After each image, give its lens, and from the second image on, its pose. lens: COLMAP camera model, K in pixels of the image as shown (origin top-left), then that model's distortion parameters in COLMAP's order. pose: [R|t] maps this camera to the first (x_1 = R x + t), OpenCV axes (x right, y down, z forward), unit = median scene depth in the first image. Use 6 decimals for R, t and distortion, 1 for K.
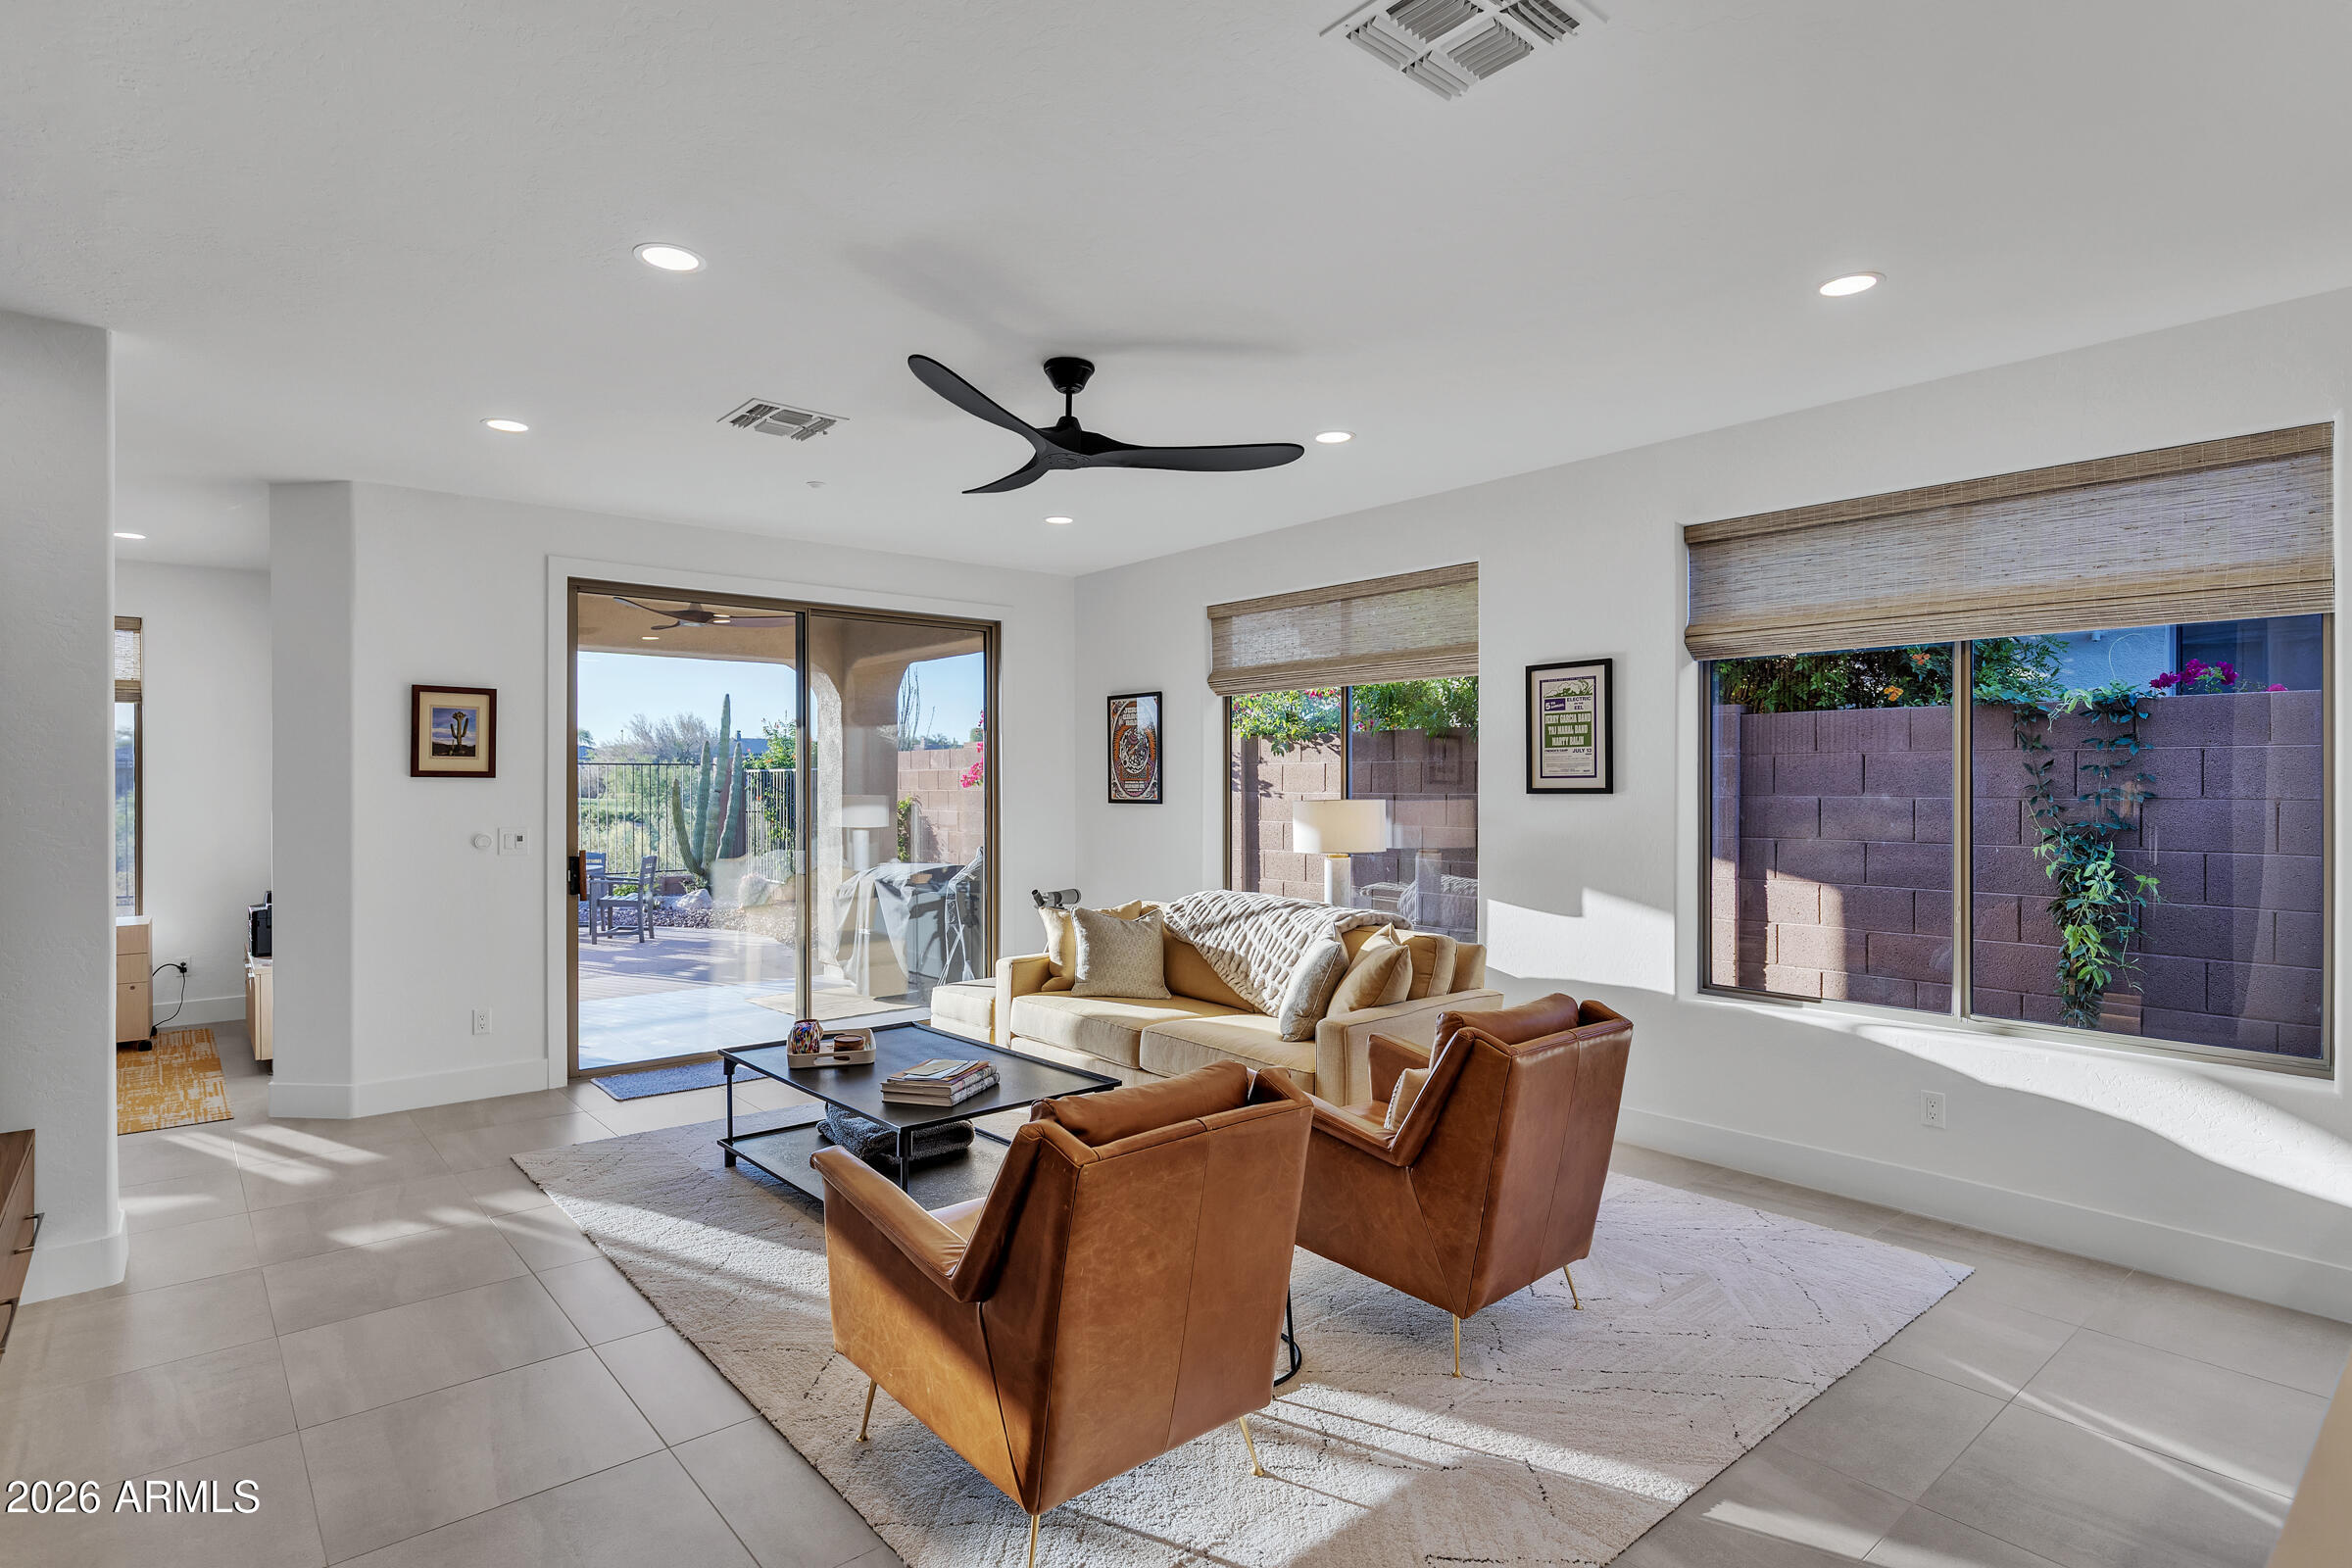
lens RADIAL K [[1199.7, 0, 1161.2], [0, 1199.7, 782.1], [0, 0, 1]] dist [-0.010453, -0.000097]
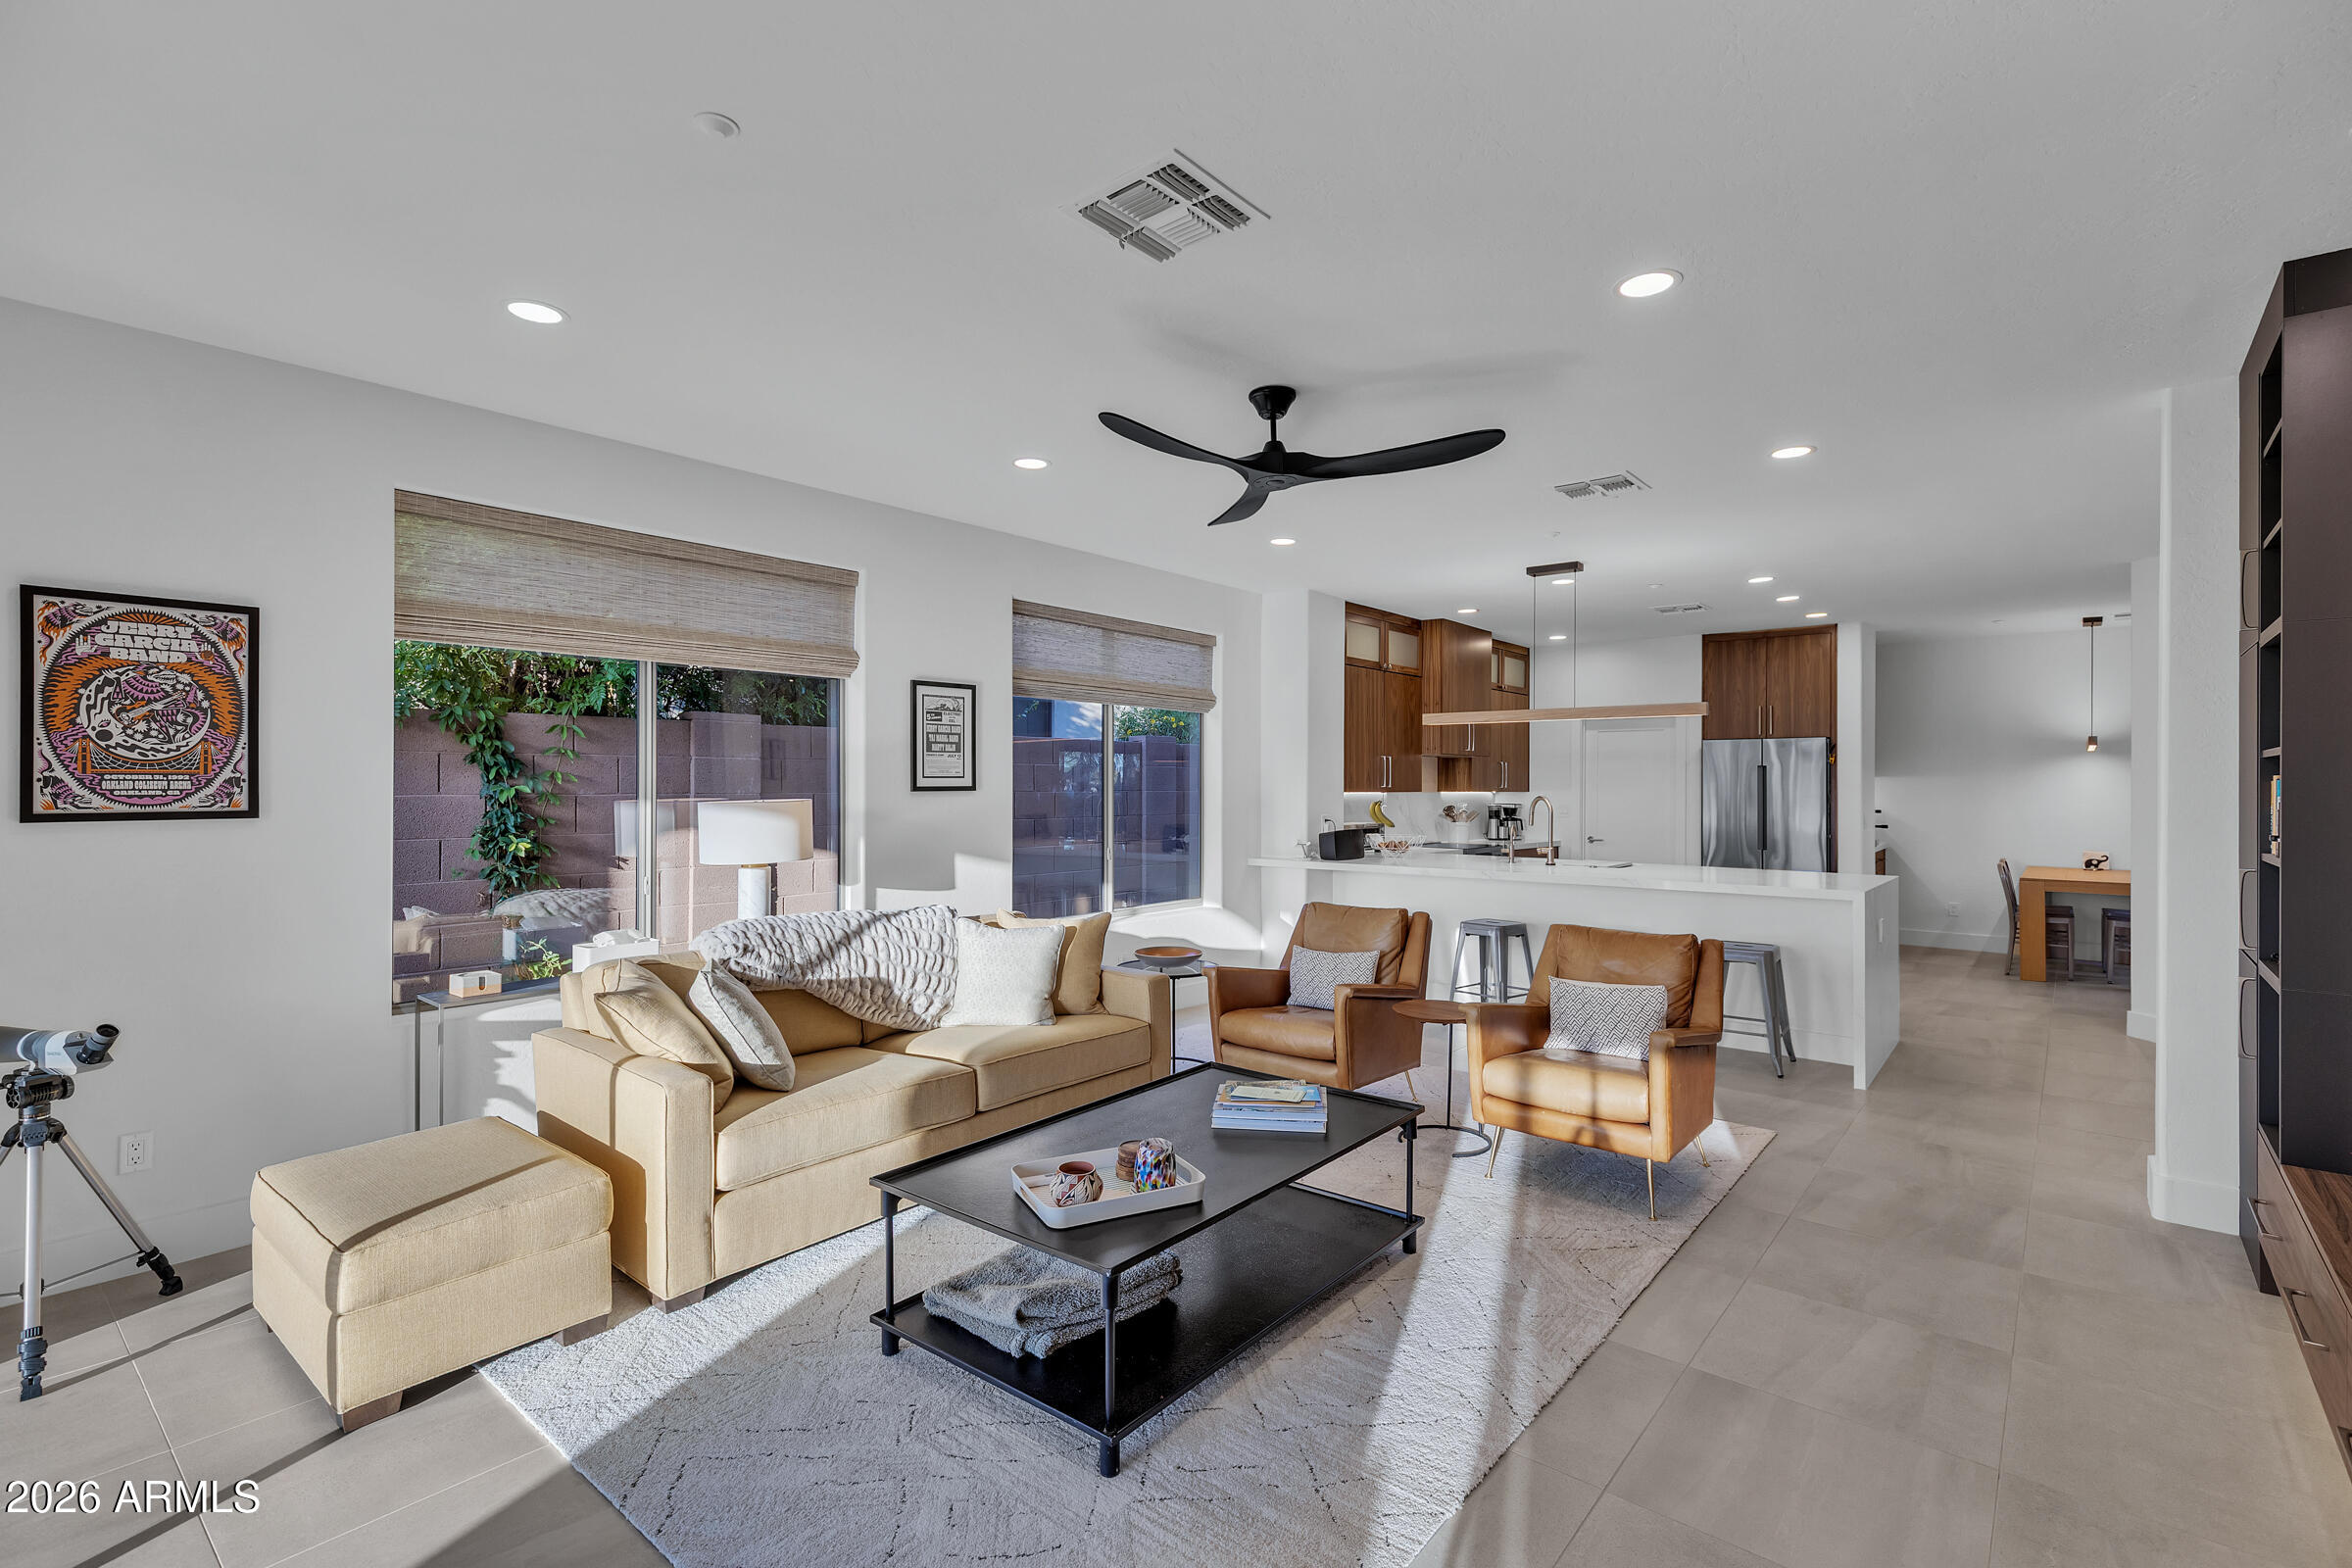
lens RADIAL K [[1061.1, 0, 1190.8], [0, 1061.1, 778.4], [0, 0, 1]] dist [0.001129, 0.000099]
pose [[-0.181935, 0.005759, 0.983294, -0.778014], [-0.003112, 0.999974, -0.006432, 0.003168], [-0.983306, -0.004230, -0.181912, 0.969340]]
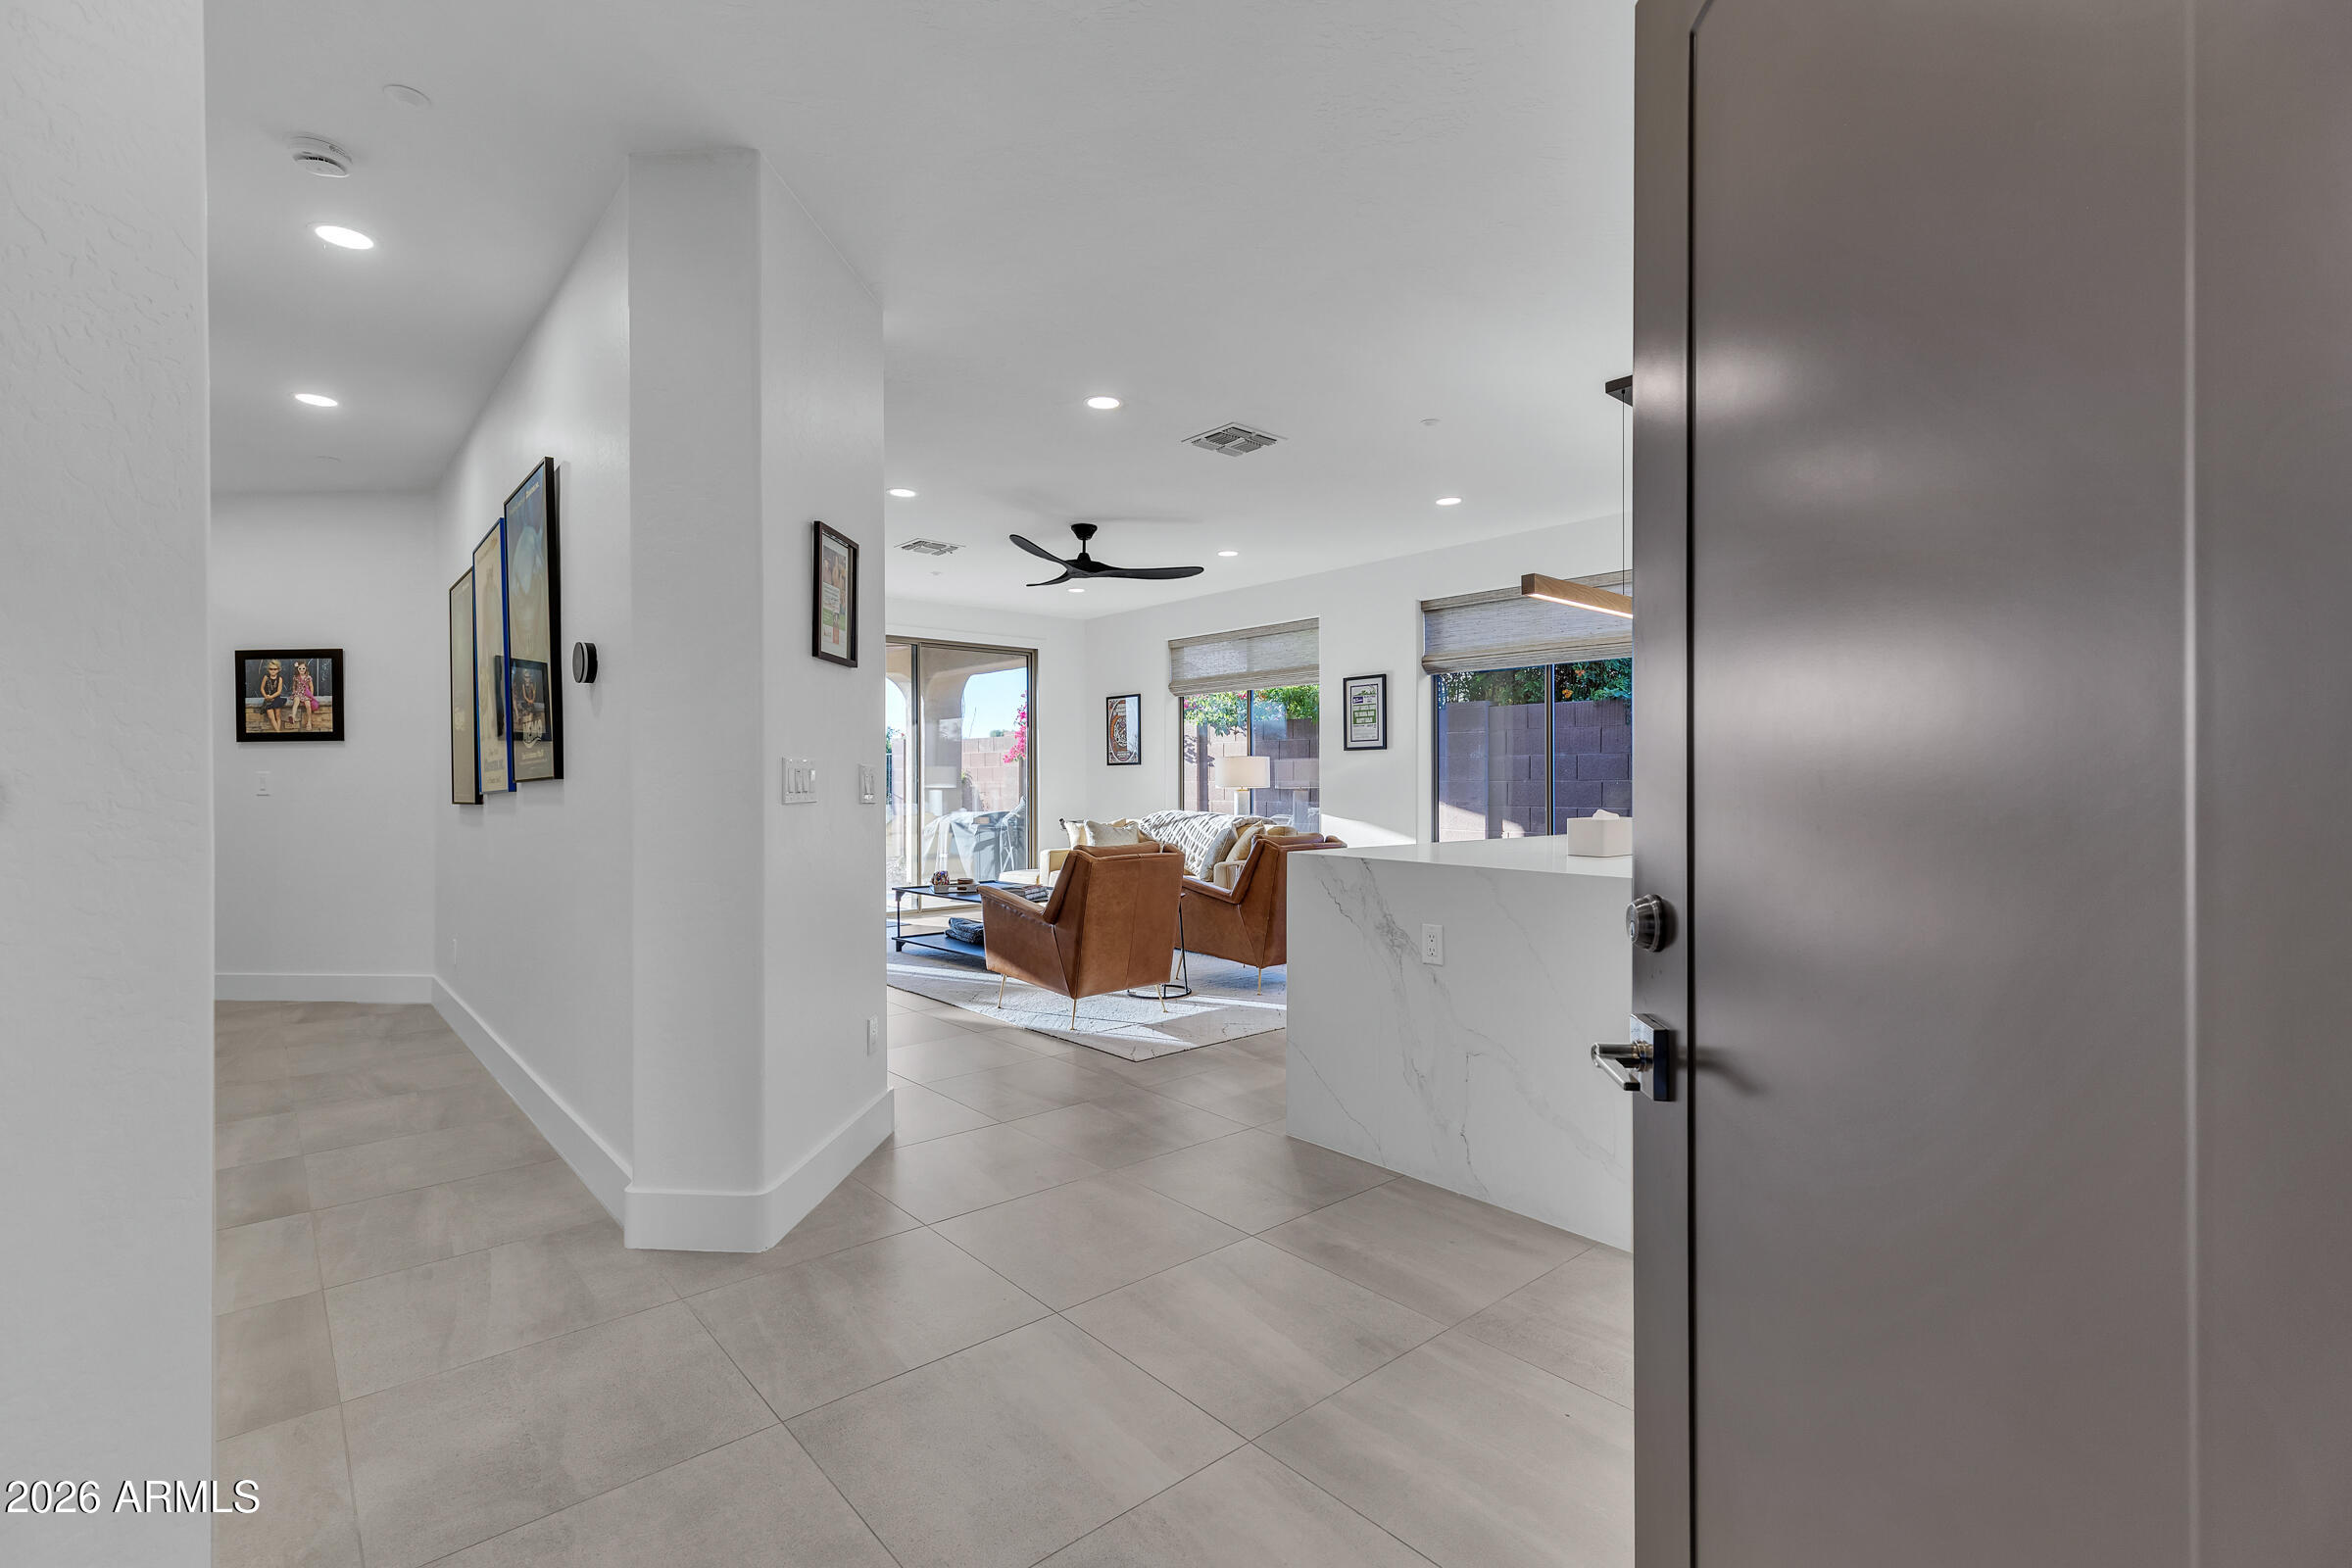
lens RADIAL K [[1061.1, 0, 1181.2], [0, 1061.1, 772.6], [0, 0, 1]] dist [0.001129, 0.000099]
pose [[0.999761, -0.002689, 0.021706, 0.034327], [0.002809, 0.999981, -0.005493, 0.052074], [-0.021691, 0.005553, 0.999749, -0.577414]]
